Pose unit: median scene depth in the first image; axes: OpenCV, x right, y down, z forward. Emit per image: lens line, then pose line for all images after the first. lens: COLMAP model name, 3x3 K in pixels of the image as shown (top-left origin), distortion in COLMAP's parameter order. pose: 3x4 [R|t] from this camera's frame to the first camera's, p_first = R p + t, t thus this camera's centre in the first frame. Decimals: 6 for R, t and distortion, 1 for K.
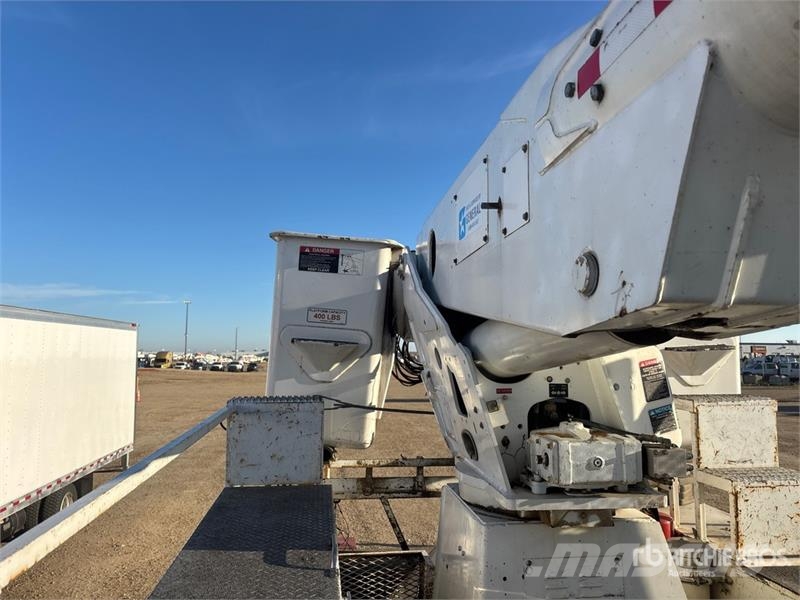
lens RADIAL K [[596.8, 0, 397.8], [0, 596.8, 291.2], [0, 0, 1]] dist [0.058390, -0.048798]
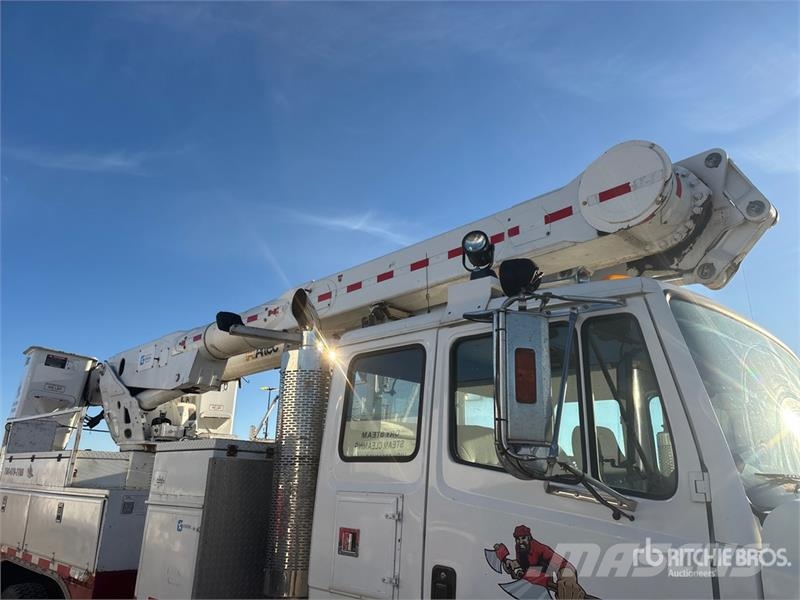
lens RADIAL K [[596.8, 0, 401.2], [0, 596.8, 307.9], [0, 0, 1]] dist [0.058390, -0.048798]
pose [[0.787770, 0.195589, 0.584092, -0.473317], [-0.089775, 0.974580, -0.205268, 0.098596], [-0.609392, 0.109267, 0.785304, -1.556164]]
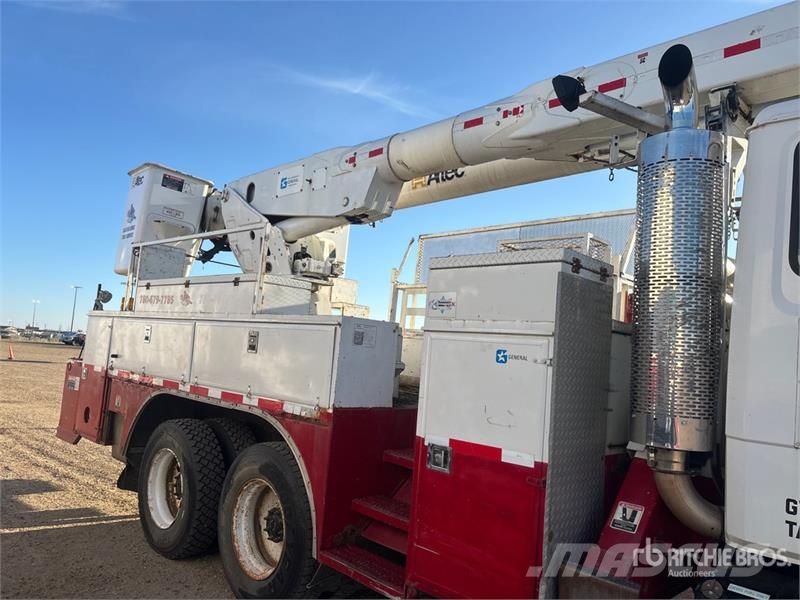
lens RADIAL K [[596.8, 0, 392.6], [0, 596.8, 305.4], [0, 0, 1]] dist [0.058390, -0.048798]
pose [[0.784957, 0.112069, 0.609329, -0.713651], [-0.139850, 0.990171, -0.001954, 0.242767], [-0.603559, -0.083681, 0.792915, -0.993375]]
